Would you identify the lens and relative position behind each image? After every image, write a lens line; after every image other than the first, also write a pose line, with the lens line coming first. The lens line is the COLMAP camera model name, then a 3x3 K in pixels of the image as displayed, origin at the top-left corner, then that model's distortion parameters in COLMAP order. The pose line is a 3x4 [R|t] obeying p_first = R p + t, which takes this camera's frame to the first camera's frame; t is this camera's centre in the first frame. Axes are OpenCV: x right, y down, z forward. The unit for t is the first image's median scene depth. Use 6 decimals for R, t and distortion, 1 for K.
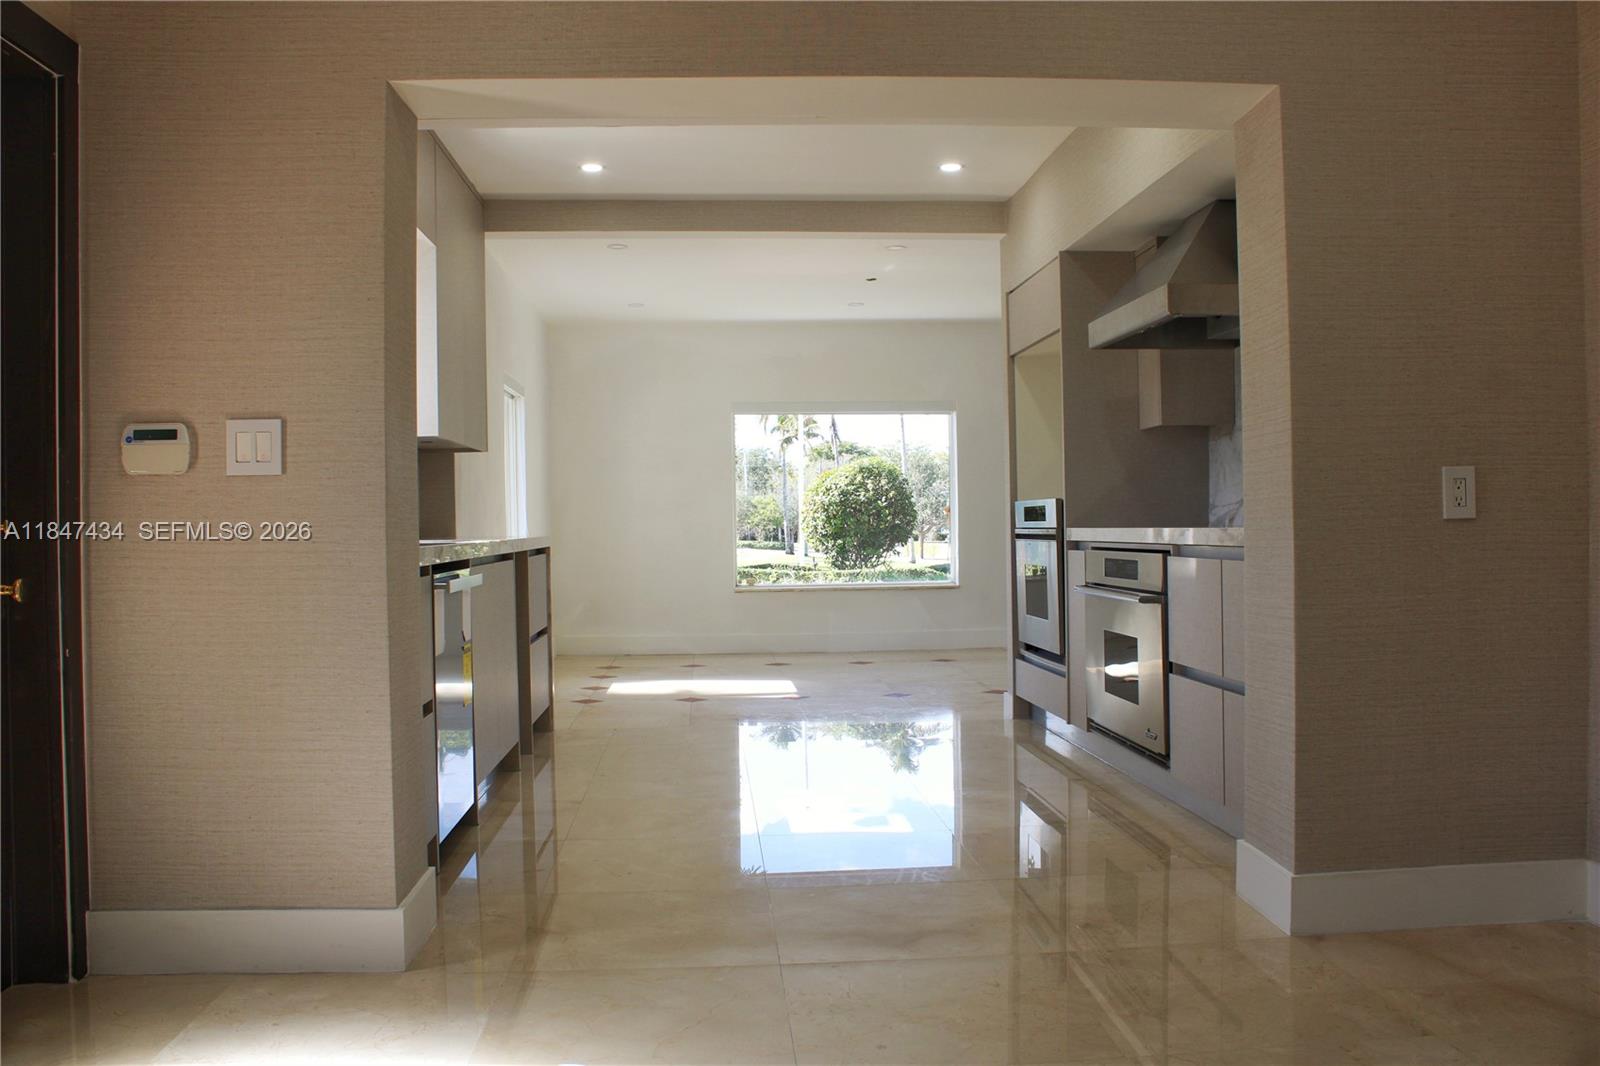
lens RADIAL K [[1337.2, 0, 797.1], [0, 1337.2, 530.8], [0, 0, 1]] dist [-0.116311, 0.009117]
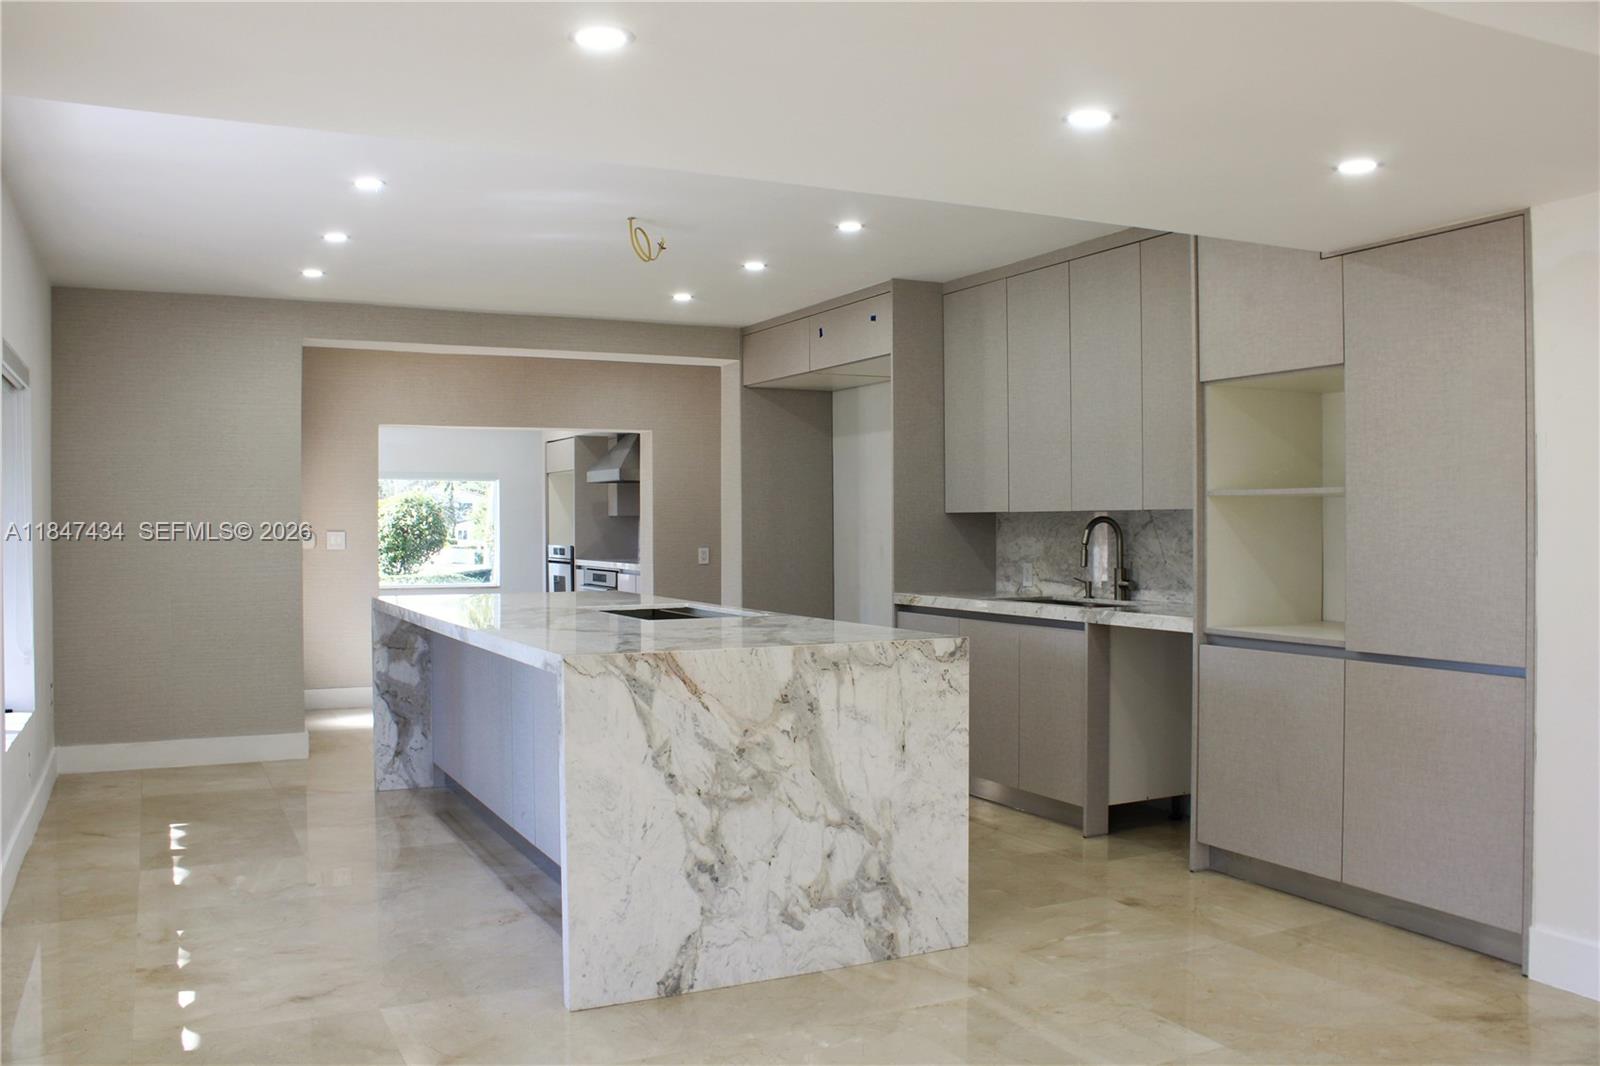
lens RADIAL K [[1337.2, 0, 796.9], [0, 1337.2, 540.7], [0, 0, 1]] dist [-0.116311, 0.009117]
pose [[0.924597, 0.008526, 0.380851, -0.259390], [-0.010448, 0.999941, 0.002979, -0.037212], [-0.380803, -0.006733, 0.924632, -1.025609]]
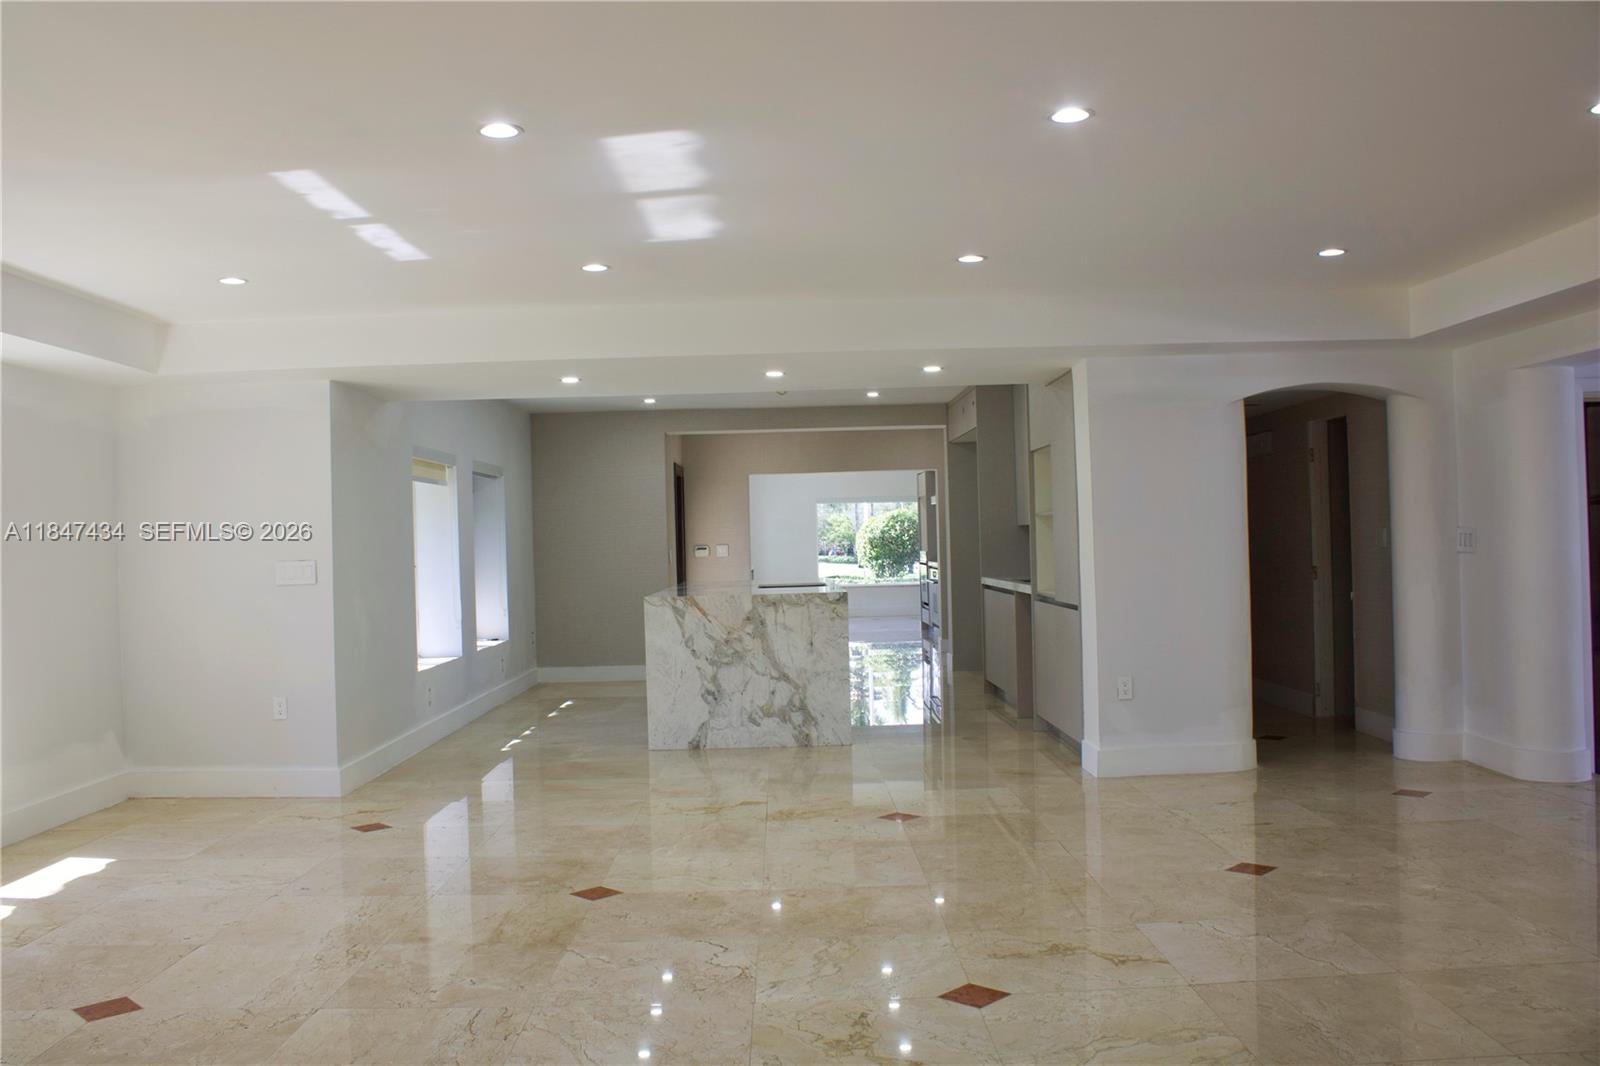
lens RADIAL K [[1337.2, 0, 798.7], [0, 1337.2, 531.5], [0, 0, 1]] dist [-0.116311, 0.009117]
pose [[0.998376, -0.010278, -0.056026, 0.066138], [0.009759, 0.999907, -0.009513, -0.037019], [0.056119, 0.008951, 0.998384, -1.731979]]
